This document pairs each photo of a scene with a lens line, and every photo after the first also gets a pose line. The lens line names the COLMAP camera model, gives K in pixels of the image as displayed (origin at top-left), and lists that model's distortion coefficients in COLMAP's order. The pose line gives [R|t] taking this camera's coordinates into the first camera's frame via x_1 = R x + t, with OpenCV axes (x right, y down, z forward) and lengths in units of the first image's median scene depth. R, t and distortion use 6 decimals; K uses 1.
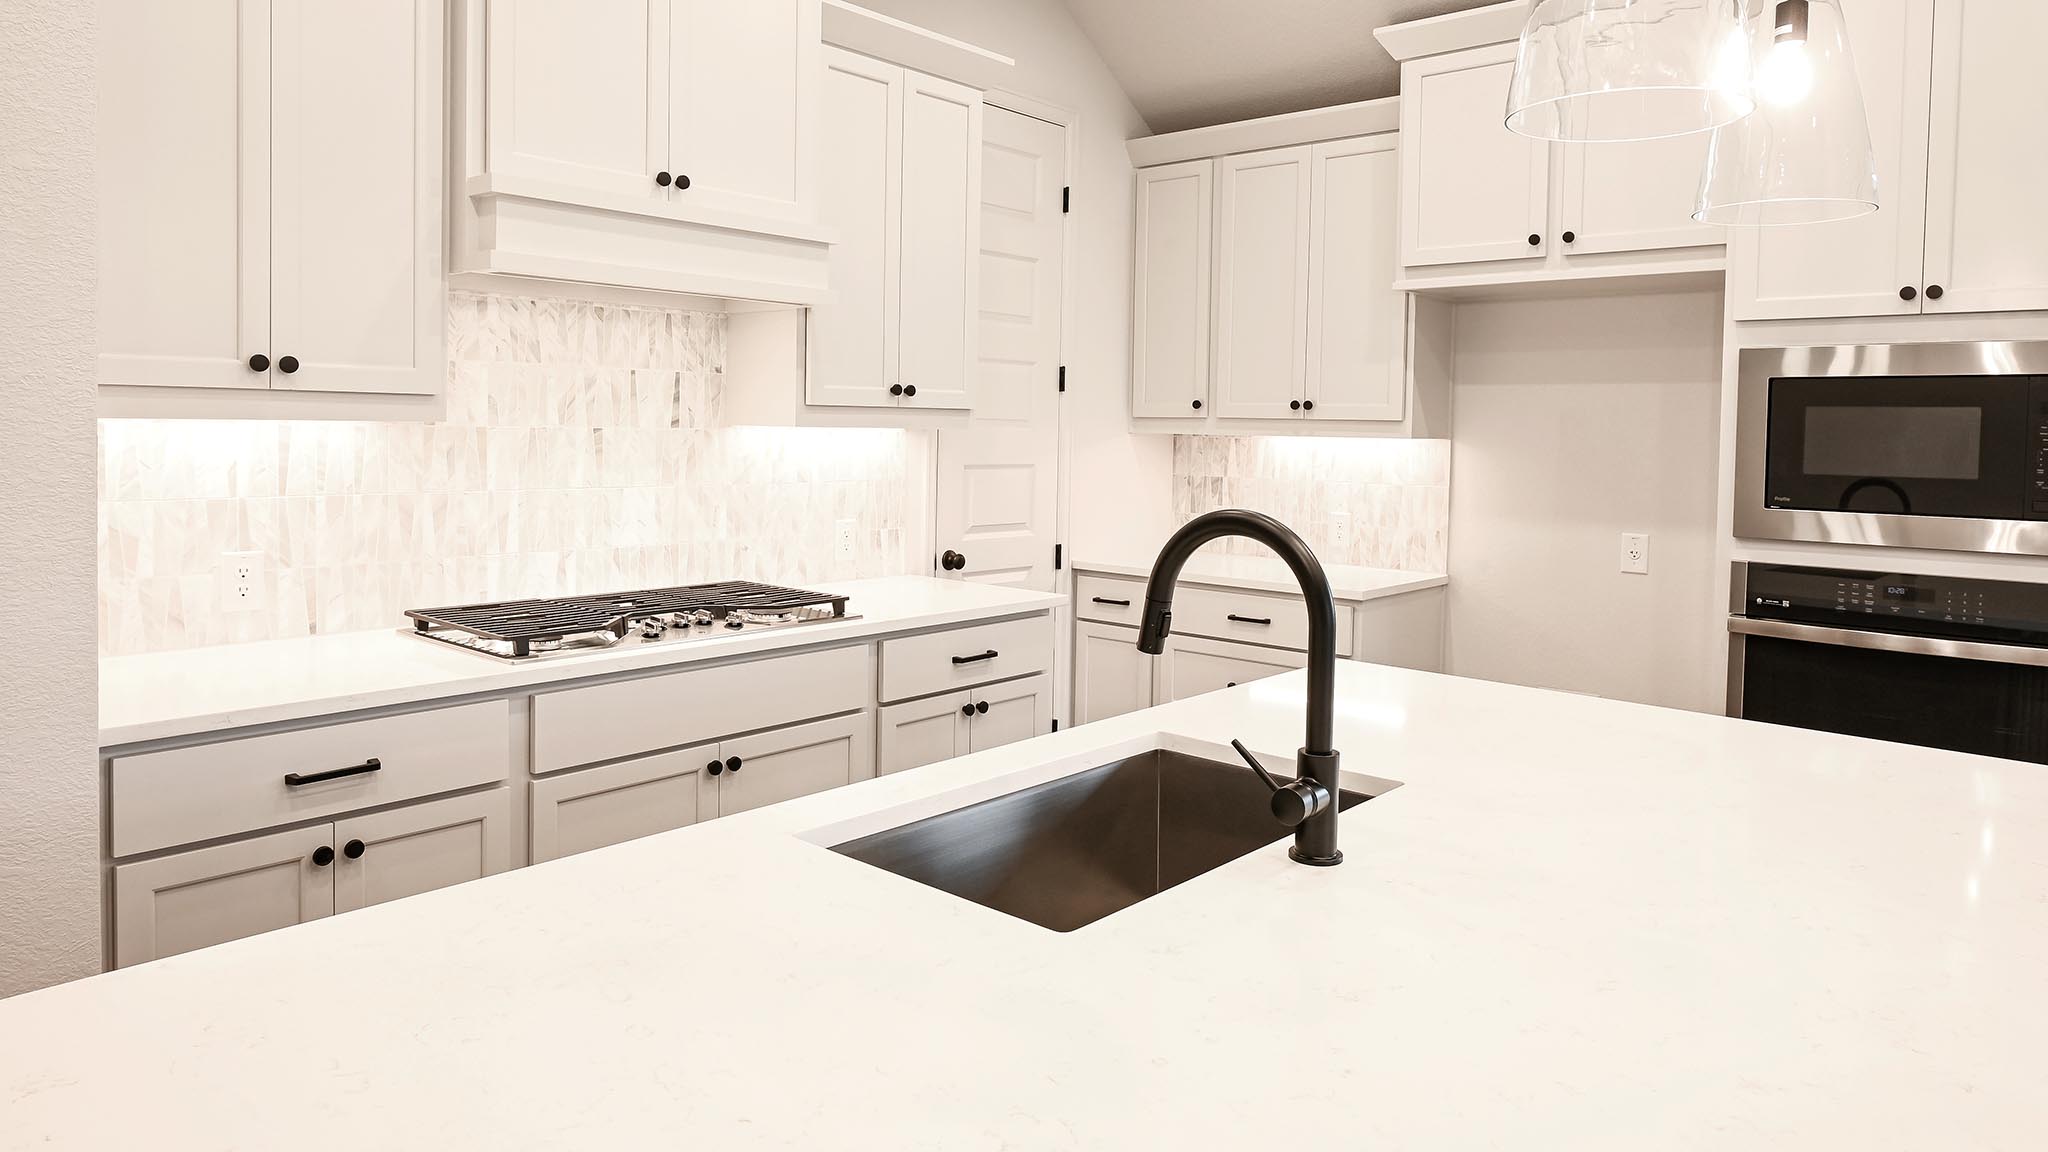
lens RADIAL K [[1317.4, 0, 1012.6], [0, 1317.4, 484.0], [0, 0, 1]] dist [0.000075, -0.001102]
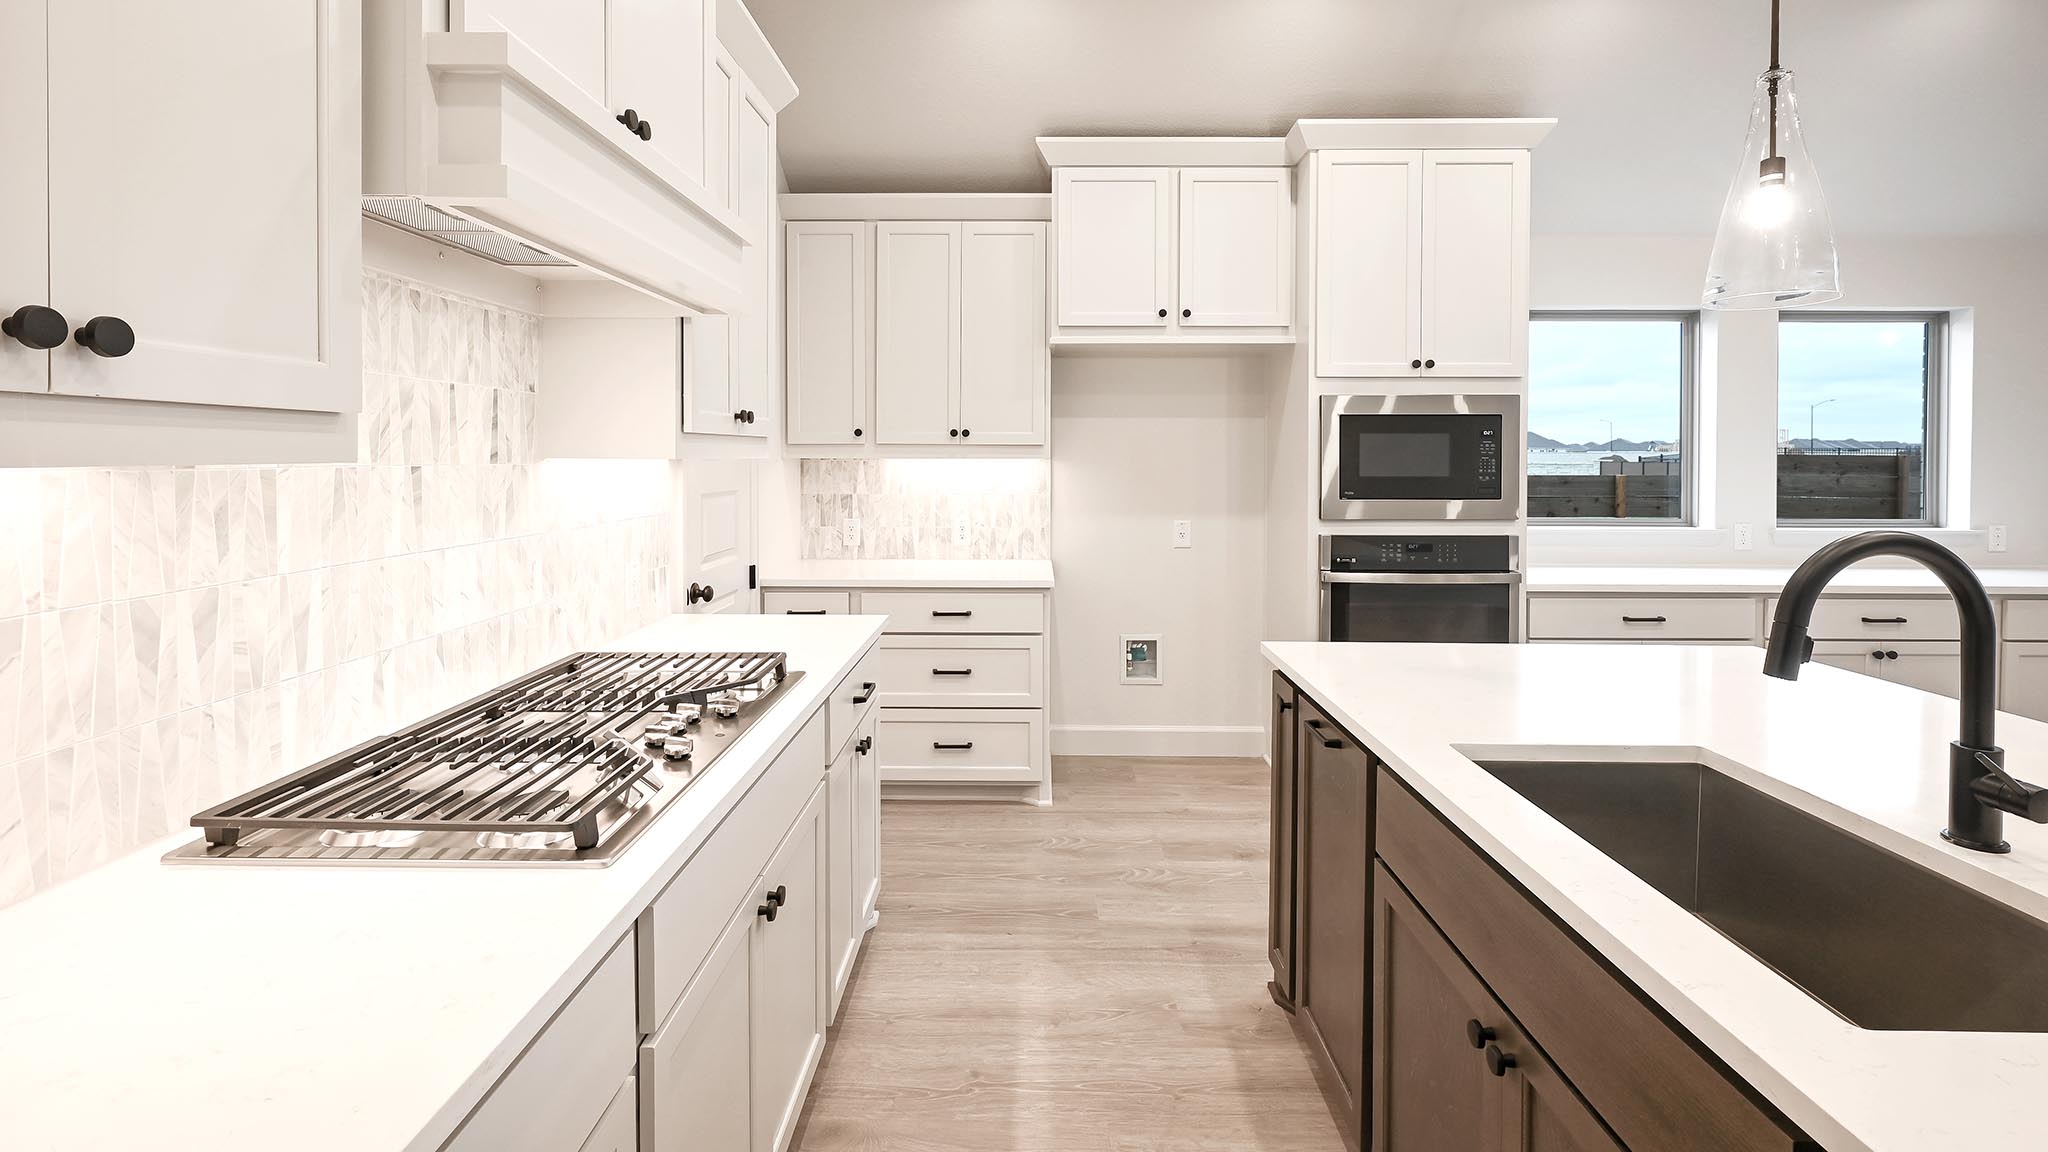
lens RADIAL K [[910.6, 0, 1047.0], [0, 910.6, 477.8], [0, 0, 1]] dist [-0.000602, -0.000417]
pose [[0.747350, -0.033095, 0.663606, -0.380066], [0.040491, 0.999171, 0.004229, -0.024863], [-0.663196, 0.023710, 0.748070, 0.421781]]
